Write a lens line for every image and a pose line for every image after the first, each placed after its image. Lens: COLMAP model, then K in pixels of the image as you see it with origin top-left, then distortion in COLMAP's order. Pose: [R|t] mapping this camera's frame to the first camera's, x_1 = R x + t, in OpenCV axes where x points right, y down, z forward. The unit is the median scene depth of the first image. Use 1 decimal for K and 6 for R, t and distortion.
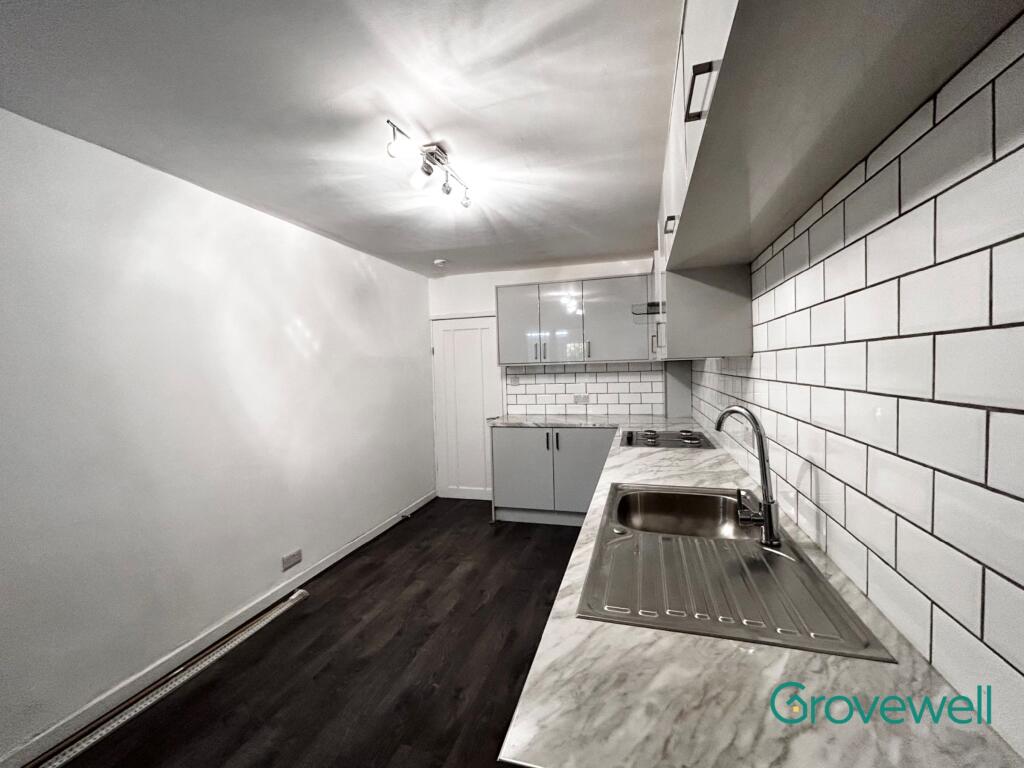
lens RADIAL K [[437.9, 0, 508.0], [0, 437.9, 382.0], [0, 0, 1]] dist [-0.001218, -0.000196]
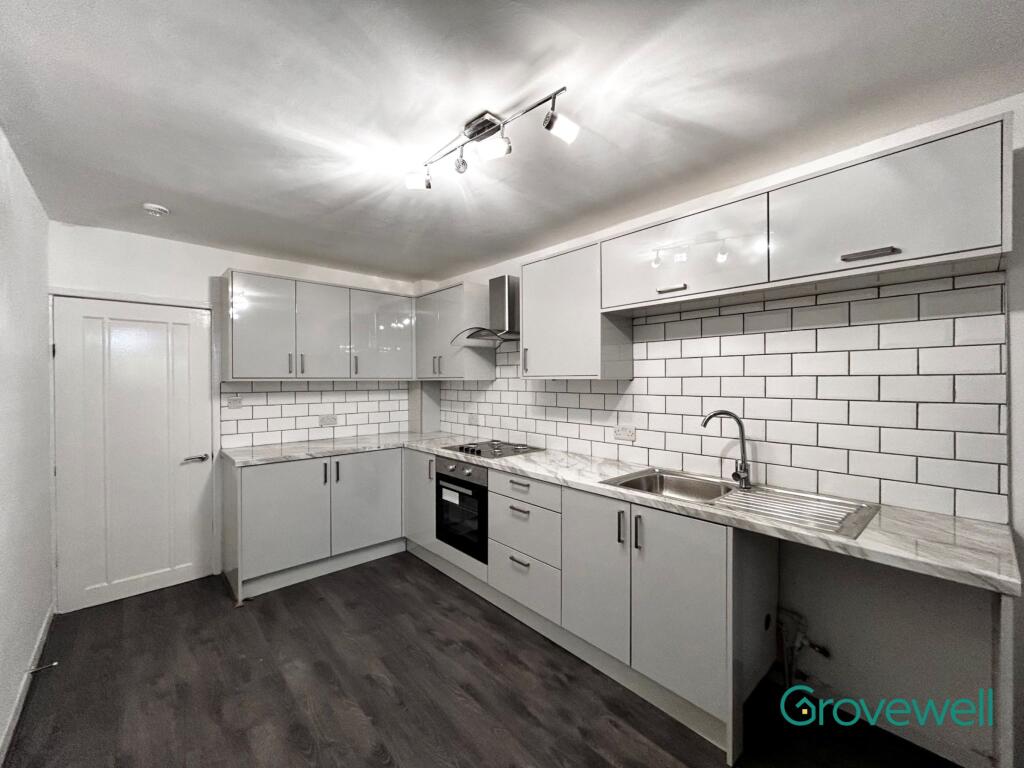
lens RADIAL K [[416.8, 0, 513.3], [0, 416.8, 382.5], [0, 0, 1]] dist [0.000659, 0.000520]
pose [[0.506386, 0.023915, 0.861975, -0.416420], [0.015462, 0.999203, -0.036807, -0.001732], [-0.862168, 0.031966, 0.505612, 0.293666]]
